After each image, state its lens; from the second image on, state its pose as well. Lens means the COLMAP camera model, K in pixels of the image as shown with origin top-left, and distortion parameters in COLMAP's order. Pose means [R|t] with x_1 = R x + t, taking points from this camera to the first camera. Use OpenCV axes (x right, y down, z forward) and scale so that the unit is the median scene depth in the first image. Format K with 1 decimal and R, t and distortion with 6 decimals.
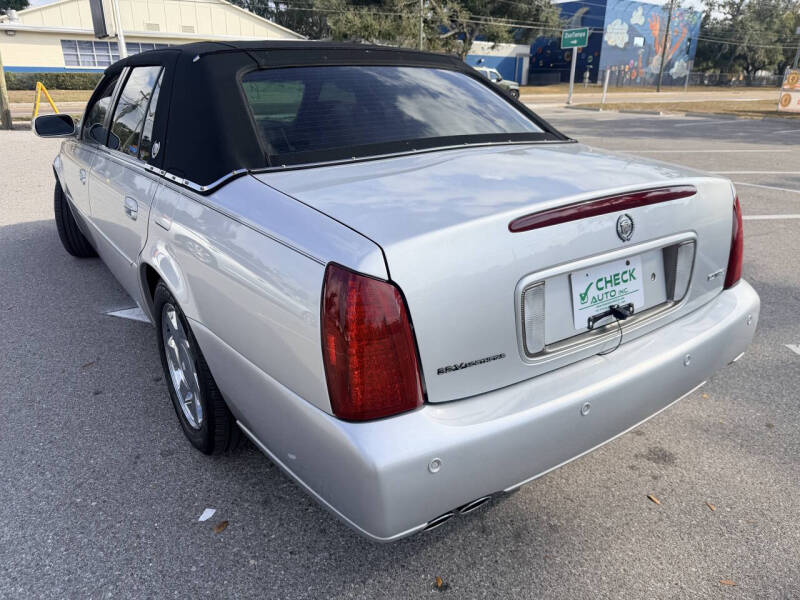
lens RADIAL K [[568.2, 0, 399.2], [0, 568.2, 305.6], [0, 0, 1]] dist [0.004407, -0.012912]
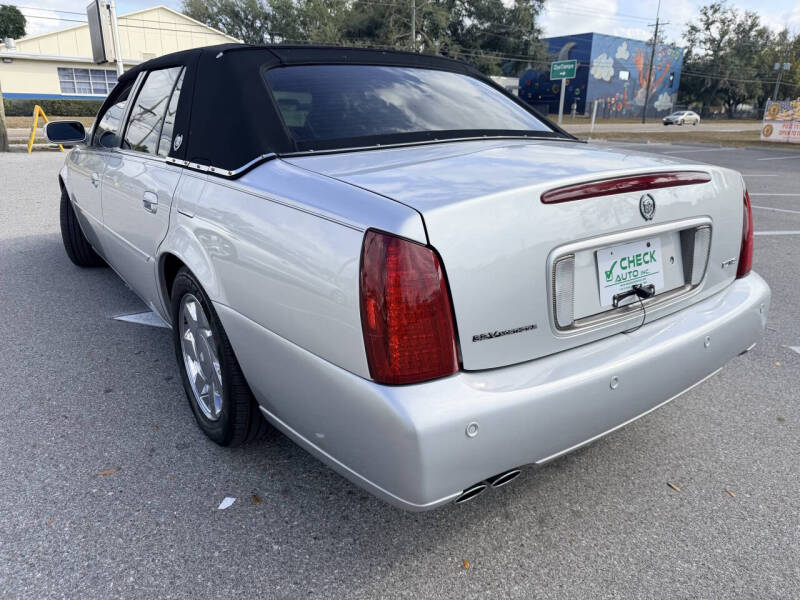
lens RADIAL K [[568.2, 0, 397.2], [0, 568.2, 311.4], [0, 0, 1]] dist [0.004407, -0.012912]
pose [[0.999797, 0.001010, 0.020137, -0.064699], [-0.000028, 0.998813, -0.048701, 0.086096], [-0.020162, 0.048691, 0.998610, -0.007515]]
